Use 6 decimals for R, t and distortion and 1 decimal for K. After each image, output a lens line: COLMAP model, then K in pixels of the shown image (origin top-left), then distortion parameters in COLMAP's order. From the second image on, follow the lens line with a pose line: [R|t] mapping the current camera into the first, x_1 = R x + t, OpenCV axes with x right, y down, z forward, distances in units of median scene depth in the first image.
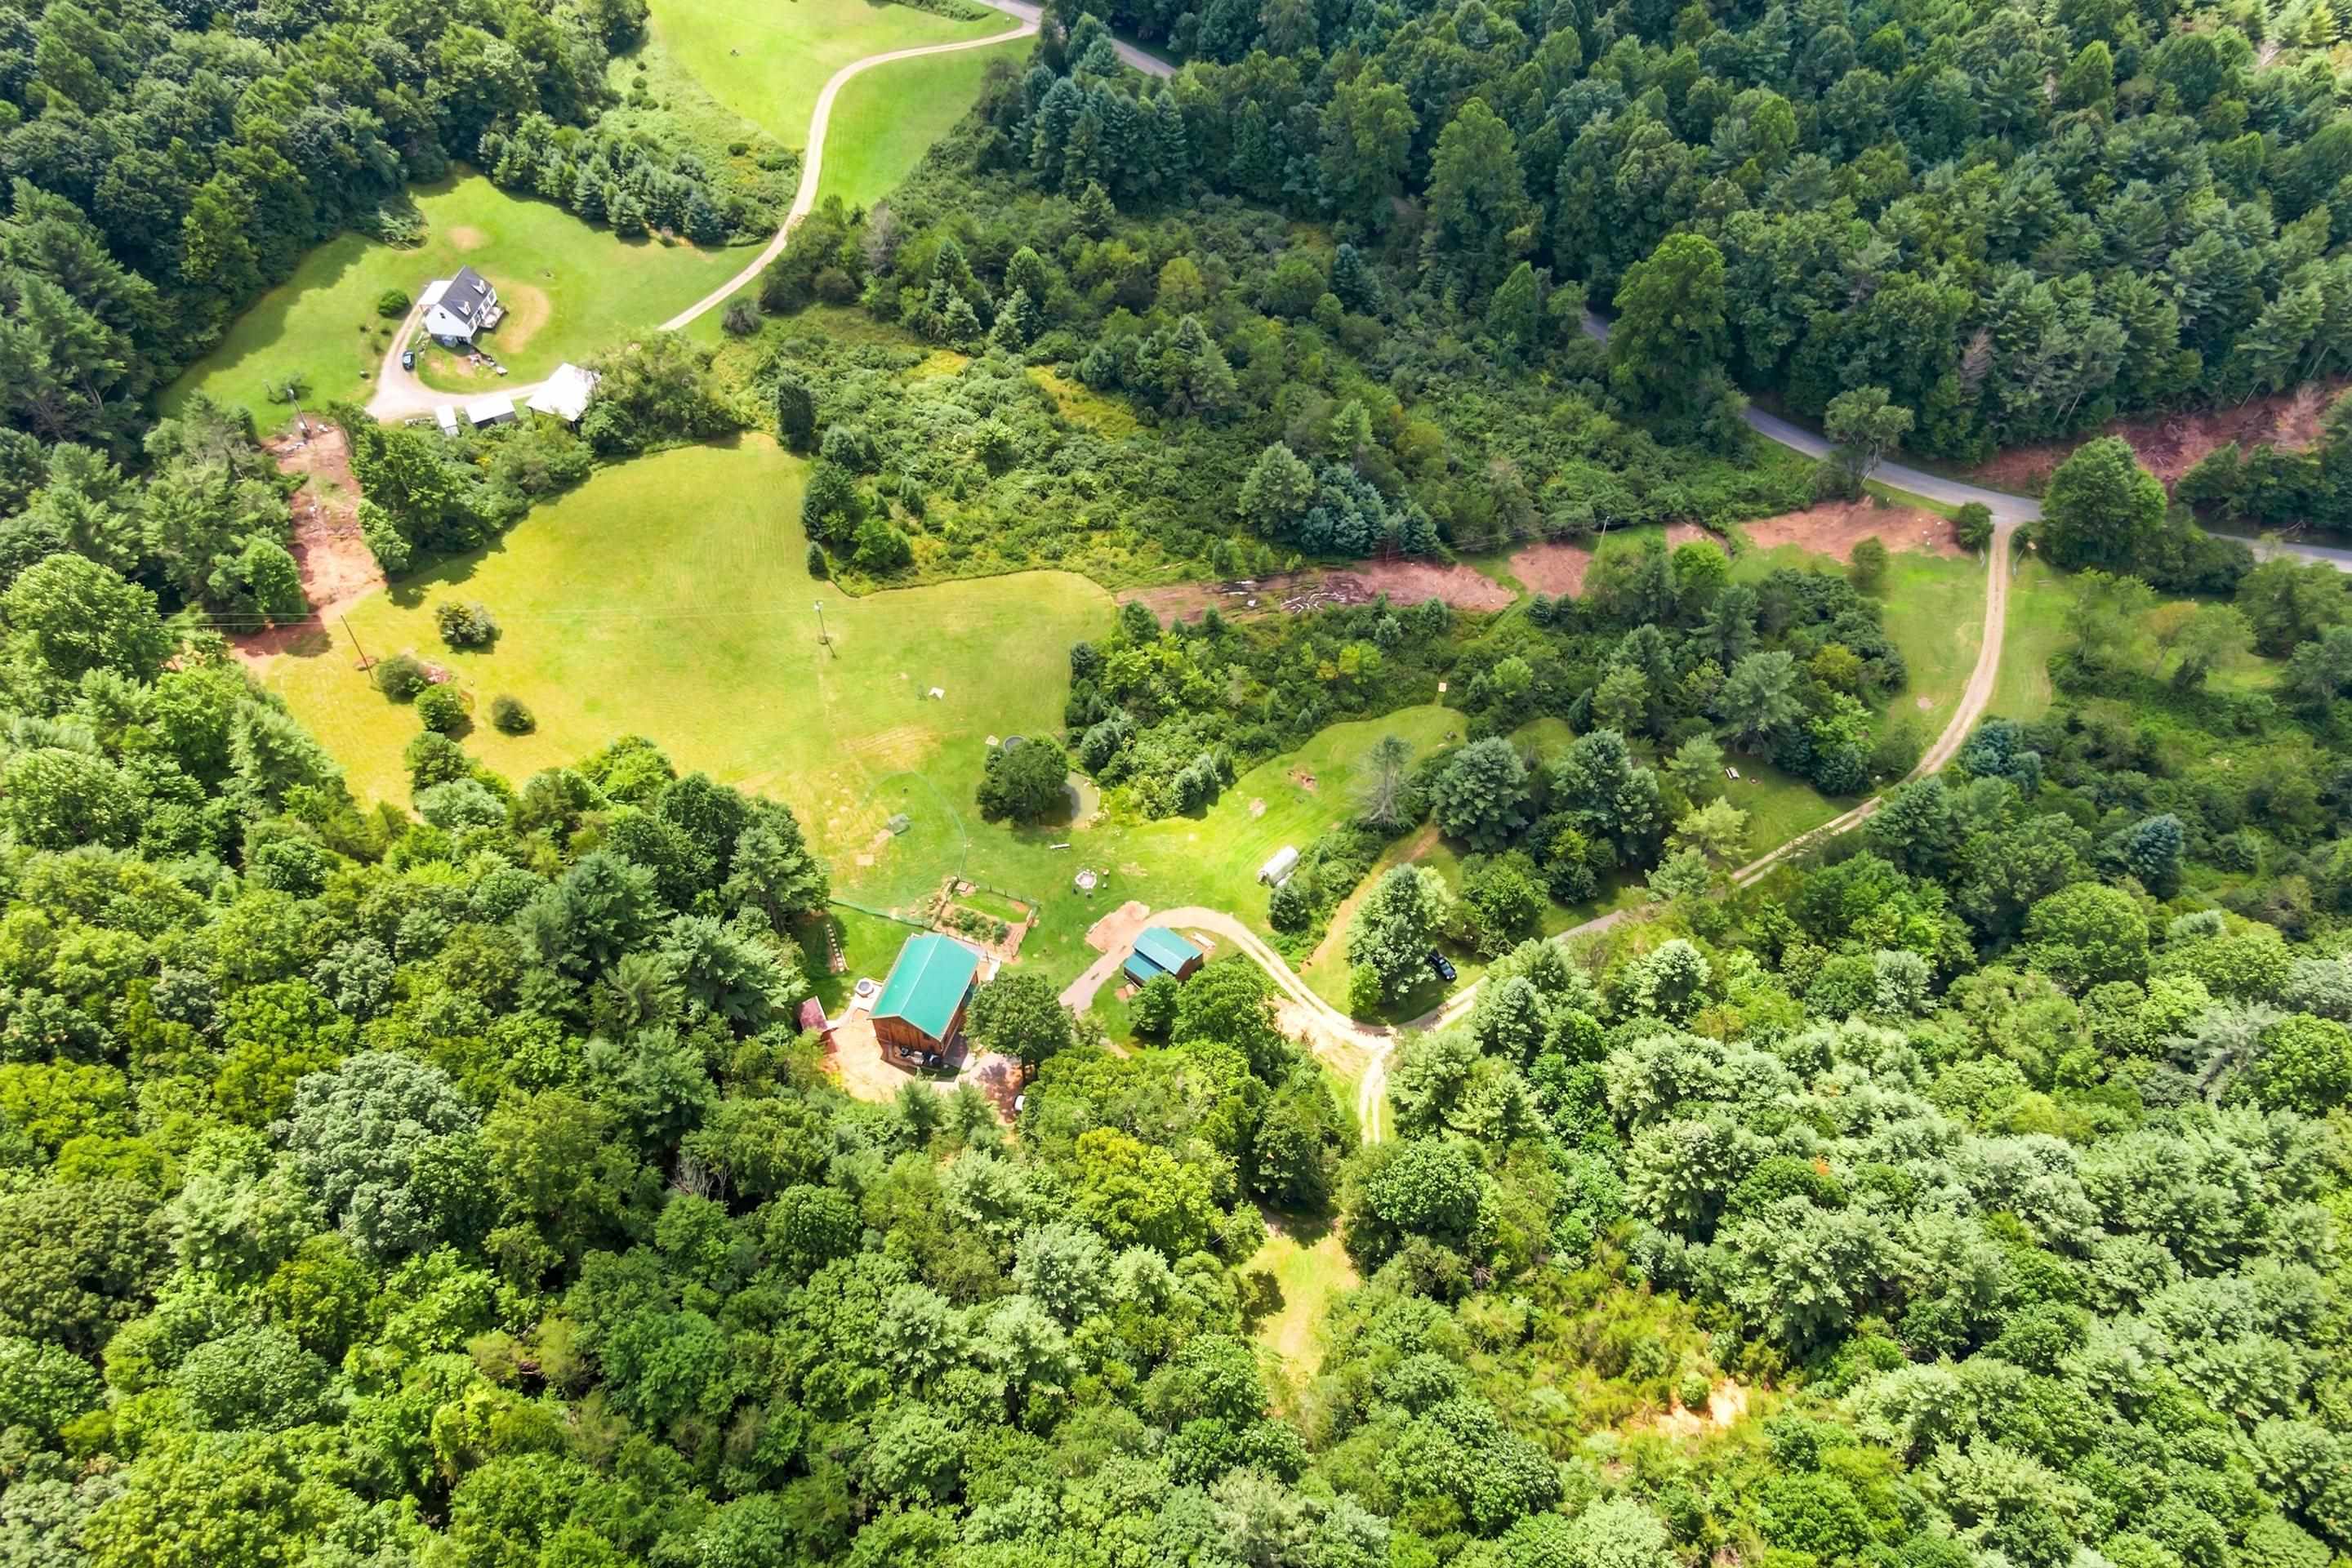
lens RADIAL K [[1687.4, 0, 1156.1], [0, 1687.4, 788.8], [0, 0, 1]] dist [0.044031, -0.065331]
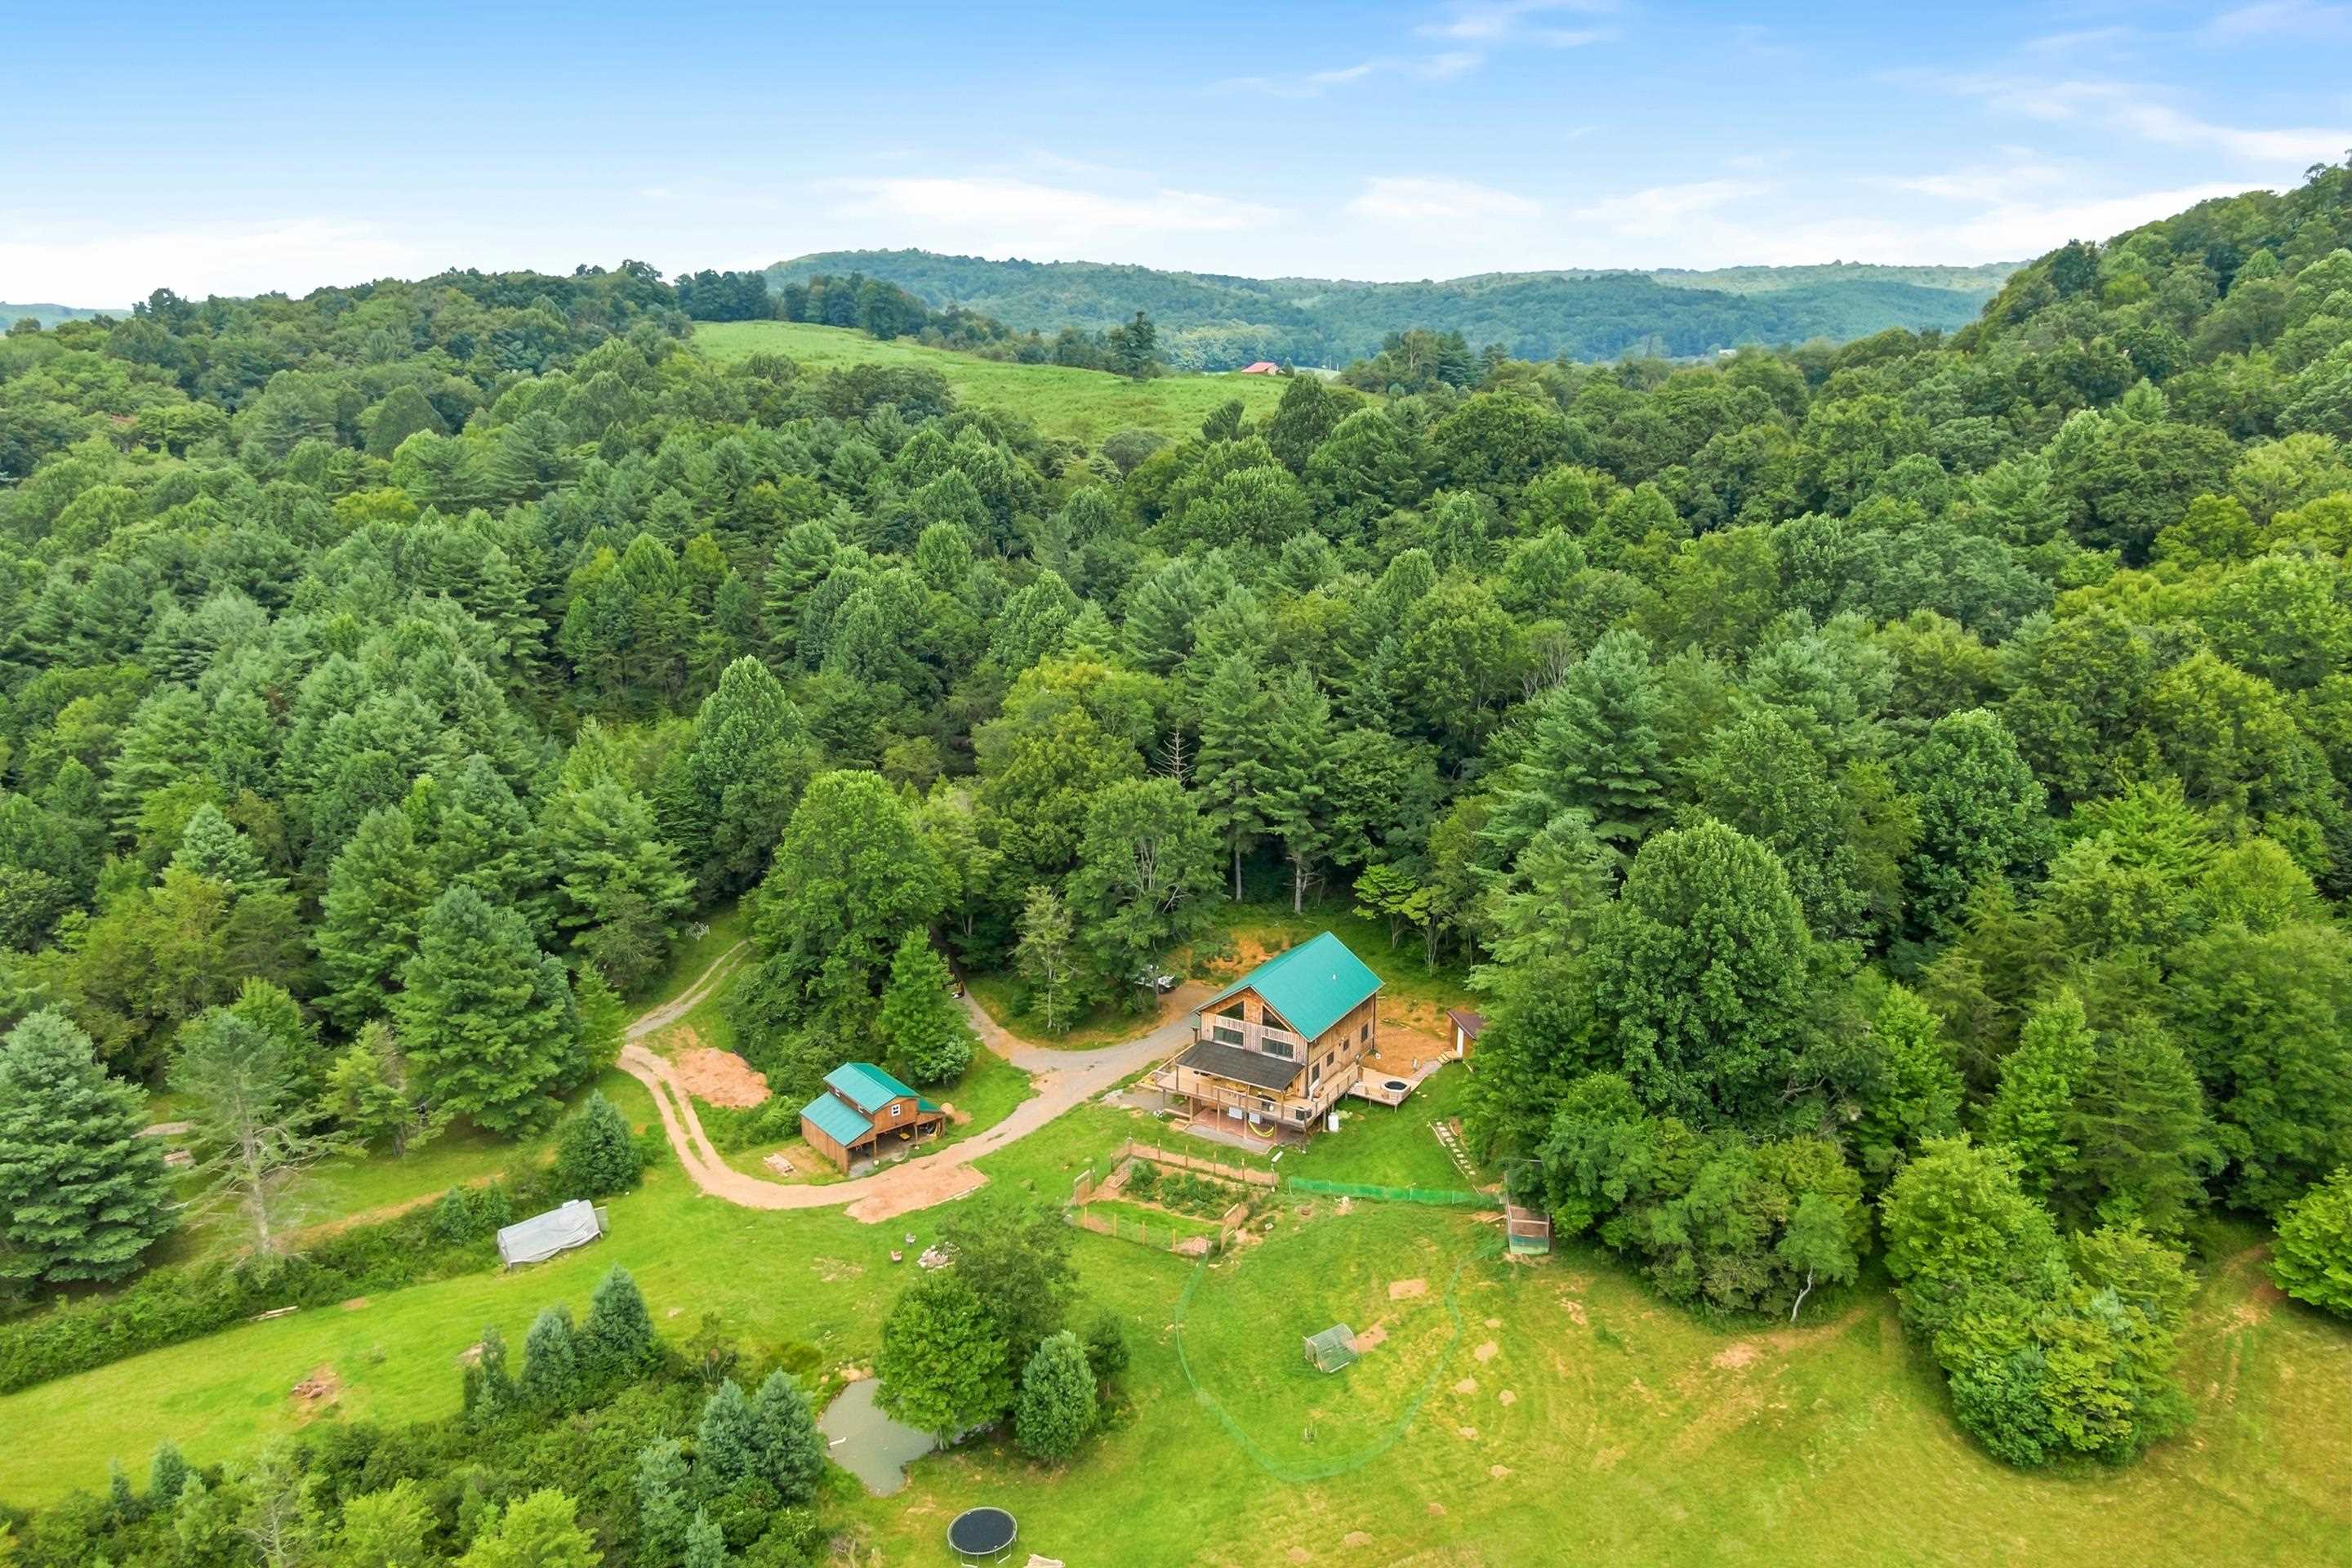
lens RADIAL K [[1687.4, 0, 1179.1], [0, 1687.4, 795.1], [0, 0, 1]] dist [0.044031, -0.065331]
pose [[-0.977515, -0.055314, 0.203481, -0.158763], [0.164266, 0.405303, 0.899303, -0.336269], [-0.132216, 0.912507, -0.387104, 0.858666]]
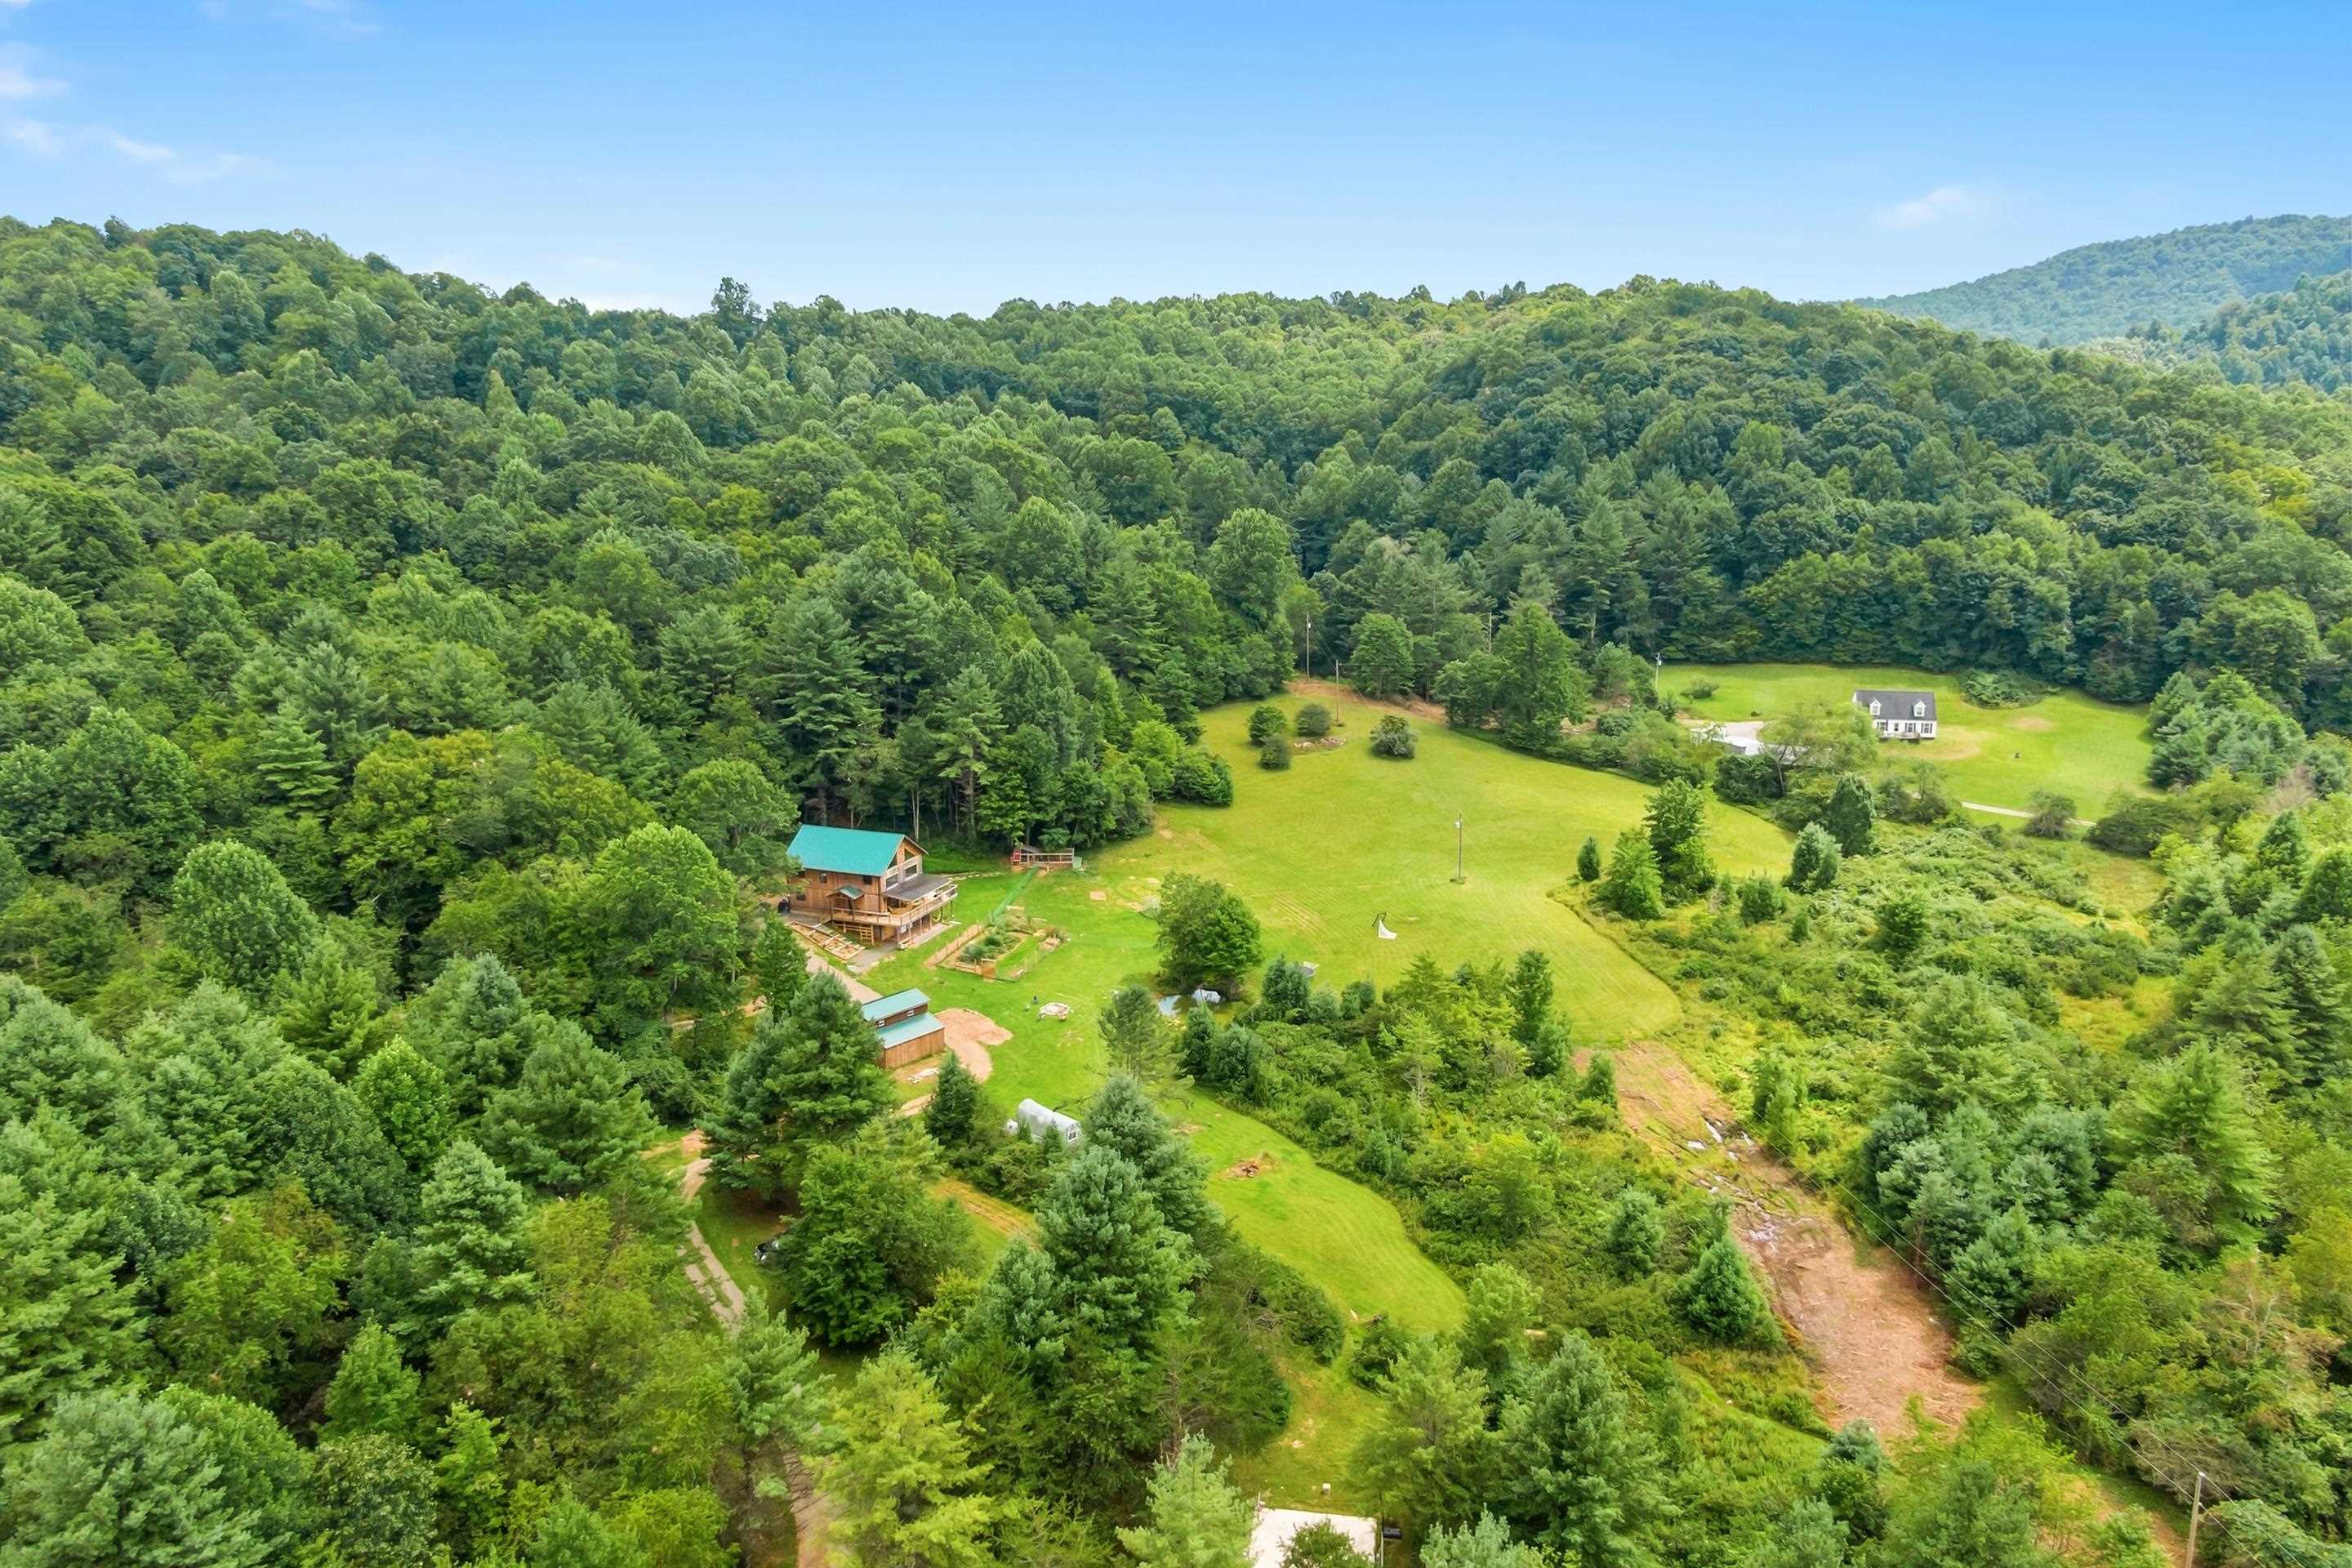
lens RADIAL K [[1687.4, 0, 1178.9], [0, 1687.4, 797.9], [0, 0, 1]] dist [0.044031, -0.065331]
pose [[-0.039083, 0.235208, -0.971159, 0.514438], [-0.769701, 0.612690, 0.179365, -0.138936], [0.637207, 0.754512, 0.157094, 0.692844]]
